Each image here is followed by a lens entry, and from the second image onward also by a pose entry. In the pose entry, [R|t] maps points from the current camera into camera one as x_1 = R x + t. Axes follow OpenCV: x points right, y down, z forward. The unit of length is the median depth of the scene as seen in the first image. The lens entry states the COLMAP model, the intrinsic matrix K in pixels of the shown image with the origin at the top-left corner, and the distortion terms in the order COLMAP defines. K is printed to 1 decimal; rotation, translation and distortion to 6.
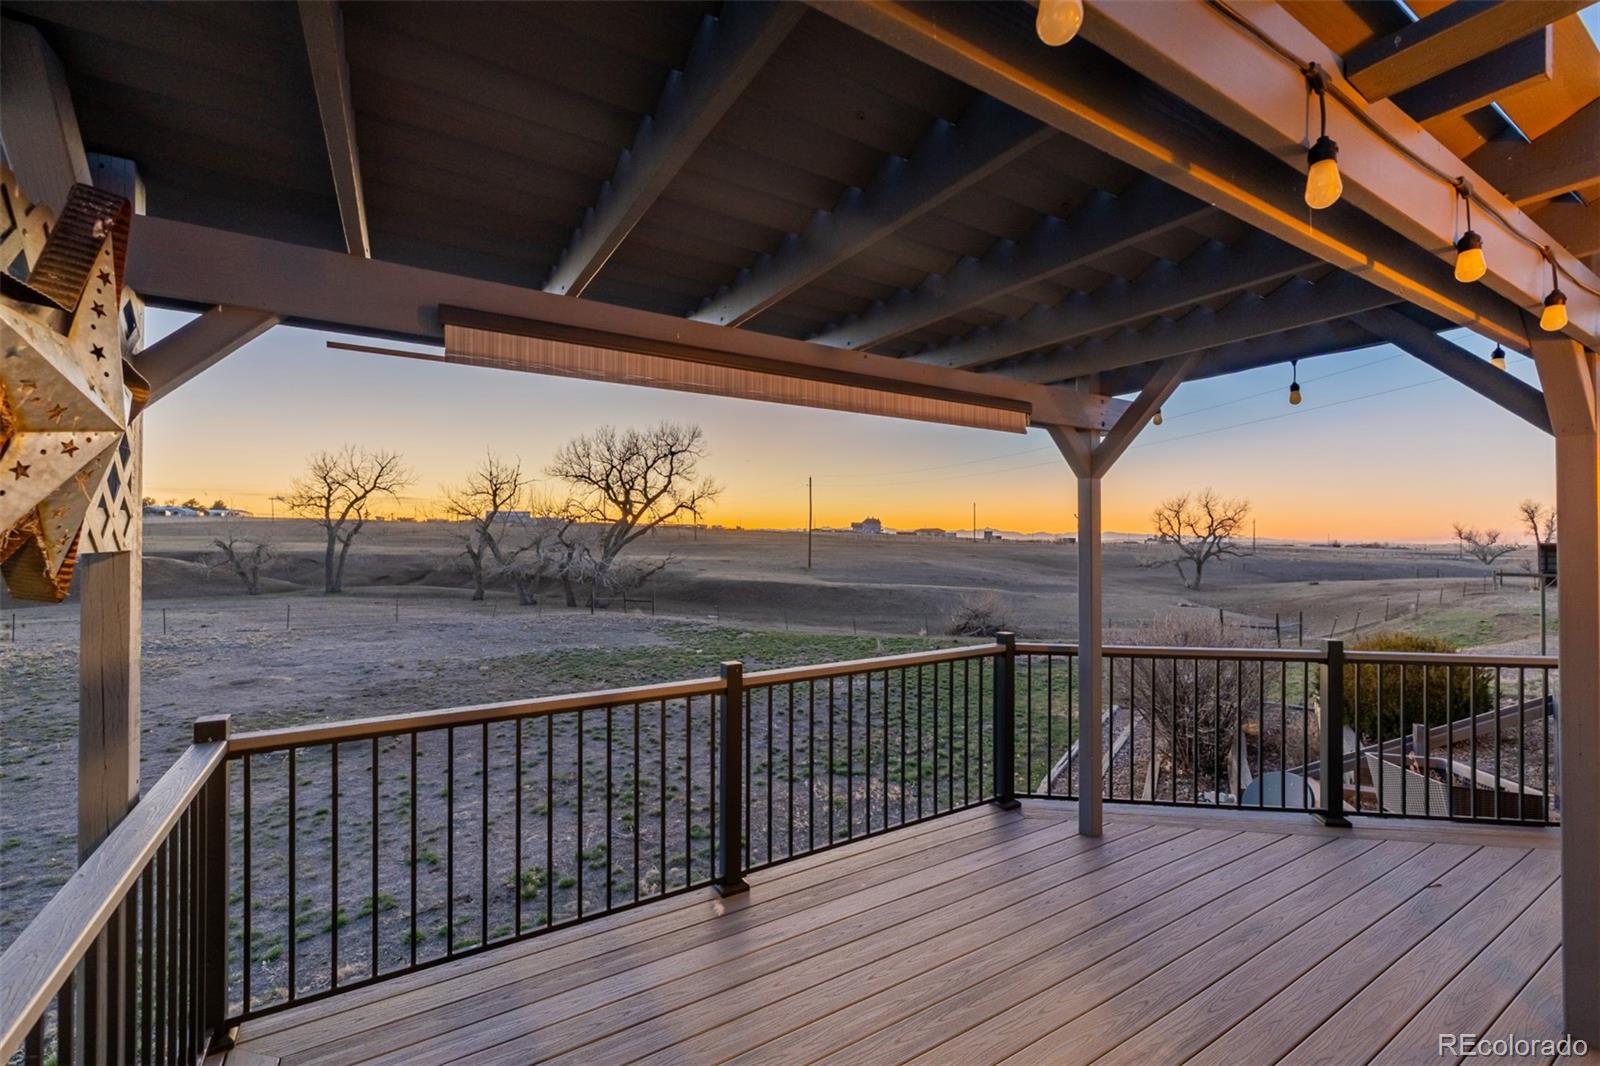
lens RADIAL K [[677.2, 0, 798.9], [0, 677.2, 532.1], [0, 0, 1]] dist [0.002953, 0.000928]
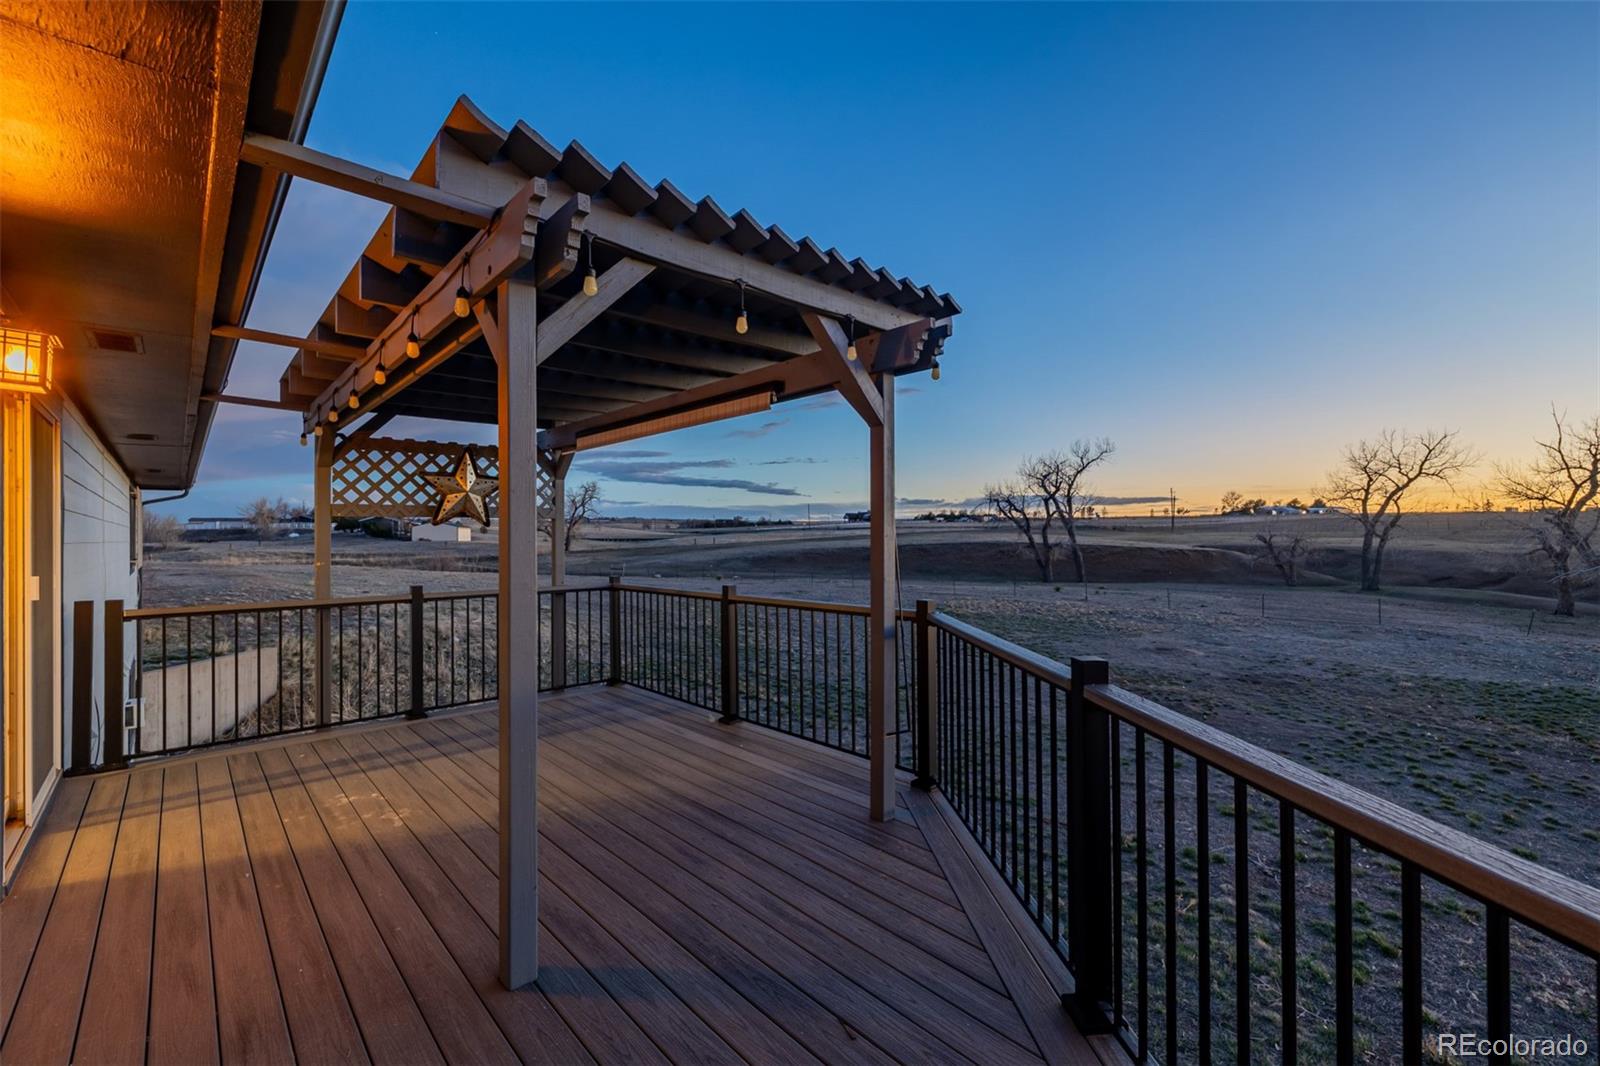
lens RADIAL K [[677.2, 0, 803.8], [0, 677.2, 531.7], [0, 0, 1]] dist [0.002953, 0.000928]
pose [[0.196500, -0.008505, -0.980467, 0.089173], [0.012577, 0.999902, -0.006153, 0.004348], [0.980423, -0.011122, 0.196588, 0.049260]]
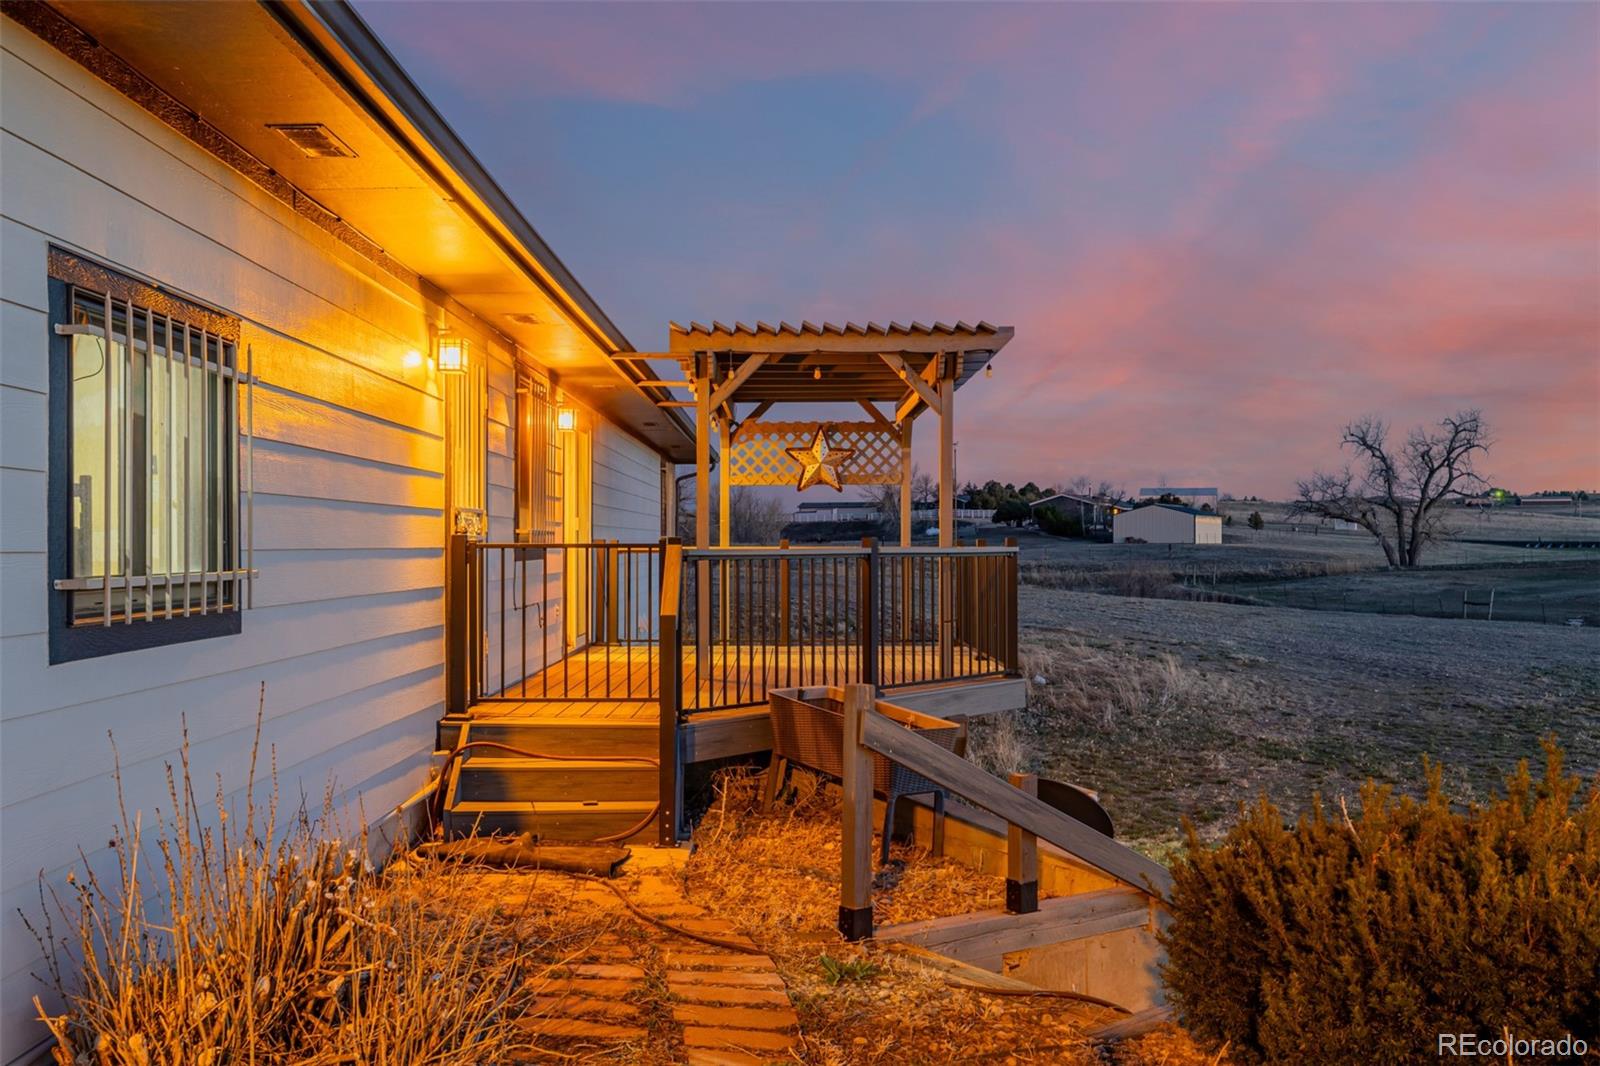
lens RADIAL K [[1598.0, 0, 800.6], [0, 1598.0, 533.5], [0, 0, 1]] dist [-0.001438, 0.000000]
pose [[-0.517711, -0.005496, -0.855538, 0.302152], [0.005078, 0.999942, -0.009497, 0.016984], [0.855540, -0.009261, -0.517653, 0.228050]]
